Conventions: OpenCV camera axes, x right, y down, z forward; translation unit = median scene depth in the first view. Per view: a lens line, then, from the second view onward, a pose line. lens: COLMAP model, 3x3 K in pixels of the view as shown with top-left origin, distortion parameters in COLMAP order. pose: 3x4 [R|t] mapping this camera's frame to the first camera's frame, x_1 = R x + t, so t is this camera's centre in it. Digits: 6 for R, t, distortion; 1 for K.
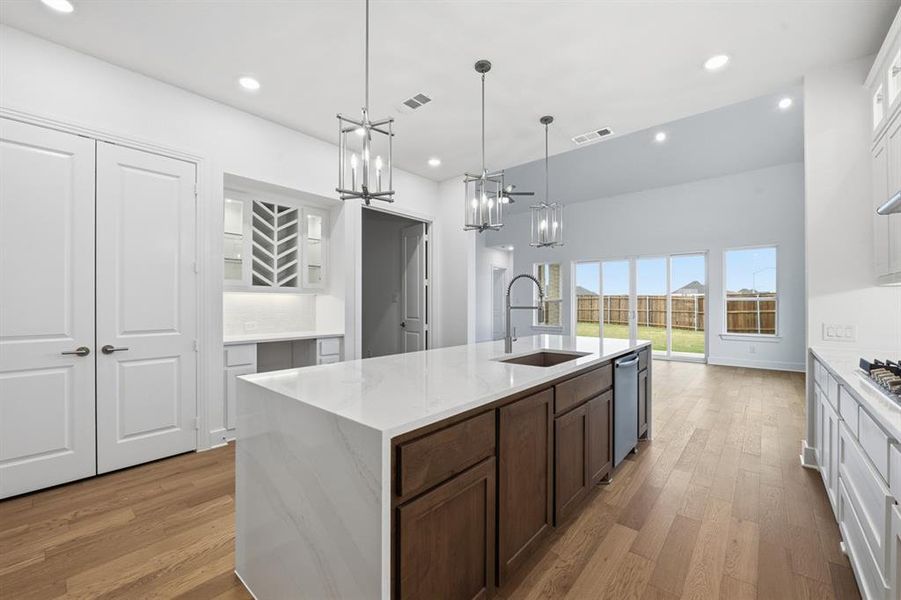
lens RADIAL K [[363.3, 0, 453.8], [0, 363.3, 299.0], [0, 0, 1]] dist [-0.001531, -0.000282]
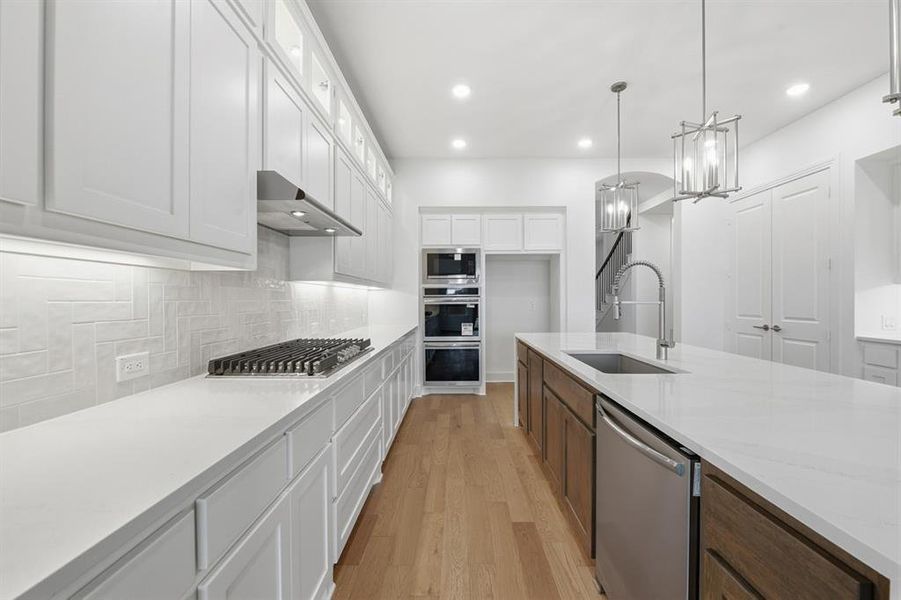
lens RADIAL K [[486.9, 0, 450.5], [0, 486.9, 300.0], [0, 0, 1]] dist [-0.000352, -0.000139]
pose [[-0.773236, -0.001411, -0.634116, 1.261660], [0.002701, 0.999981, -0.005519, 0.031761], [0.634112, -0.005981, -0.773218, 1.636712]]
